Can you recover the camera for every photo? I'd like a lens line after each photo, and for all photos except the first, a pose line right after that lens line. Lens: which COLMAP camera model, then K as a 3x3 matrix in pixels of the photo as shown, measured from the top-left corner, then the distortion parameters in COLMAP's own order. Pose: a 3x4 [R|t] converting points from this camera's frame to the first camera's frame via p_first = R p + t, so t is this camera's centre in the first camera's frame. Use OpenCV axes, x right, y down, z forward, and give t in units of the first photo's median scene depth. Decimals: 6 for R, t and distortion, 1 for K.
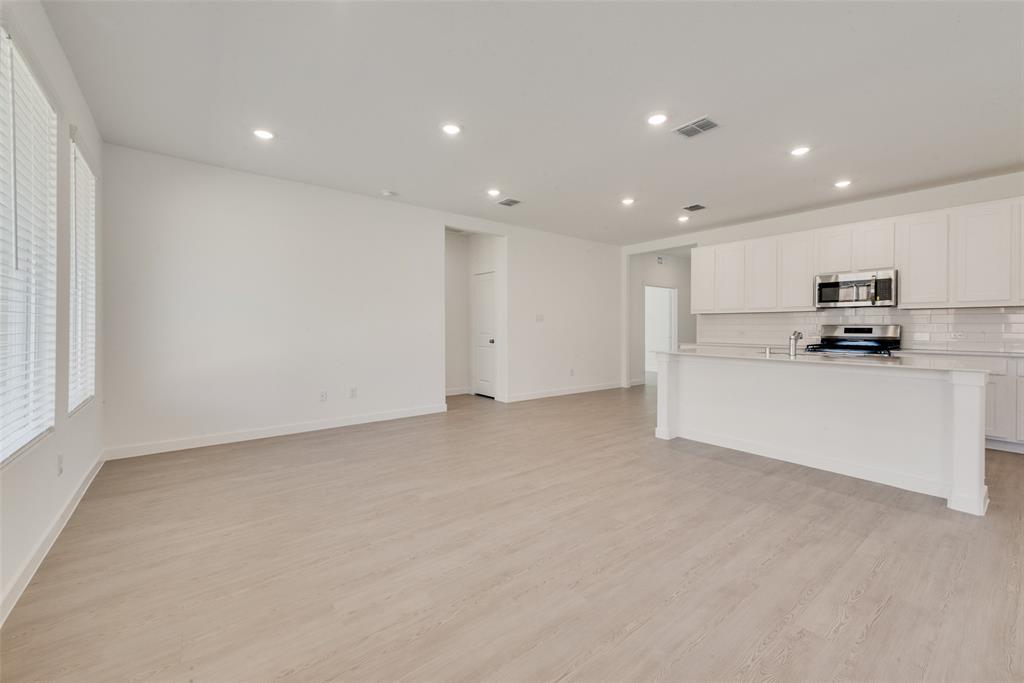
lens RADIAL K [[414.9, 0, 510.7], [0, 414.9, 330.8], [0, 0, 1]] dist [0.001751, 0.000333]
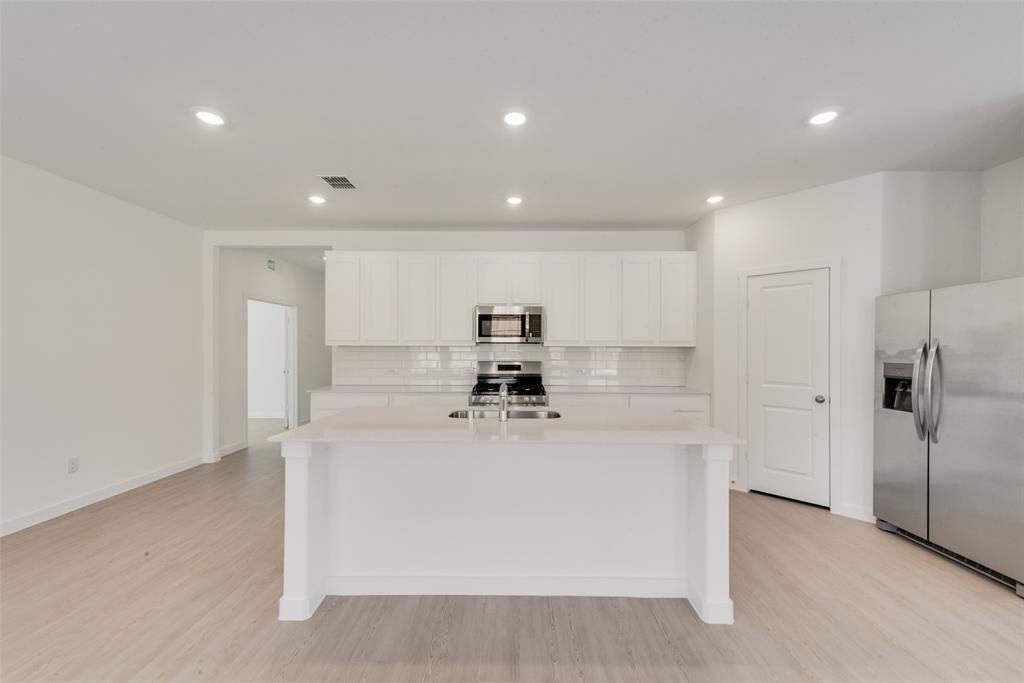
lens RADIAL K [[399.6, 0, 513.4], [0, 399.6, 346.7], [0, 0, 1]] dist [0.002050, 0.000181]
pose [[0.617149, -0.000784, 0.786846, 0.128850], [0.004599, 0.999986, -0.002612, -0.043924], [-0.786833, 0.005231, 0.617144, 0.422518]]
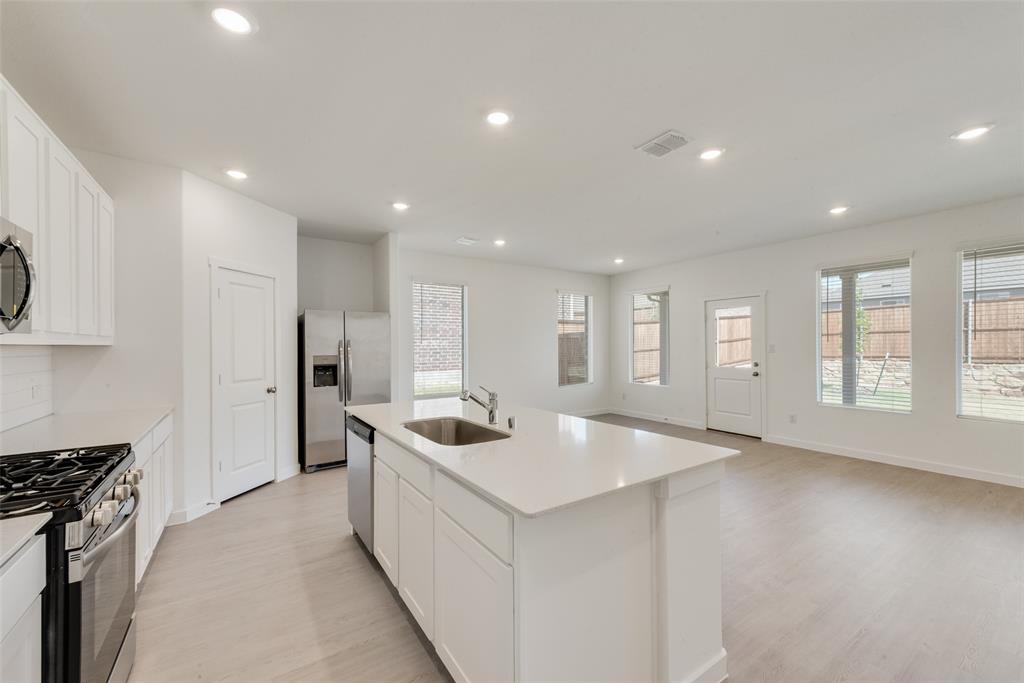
lens RADIAL K [[399.6, 0, 513.4], [0, 399.6, 346.7], [0, 0, 1]] dist [0.002050, 0.000181]
pose [[-0.997392, 0.004624, 0.072029, 0.437015], [0.005453, 0.999921, 0.011323, -0.045767], [-0.071971, 0.011686, -0.997338, 1.155296]]
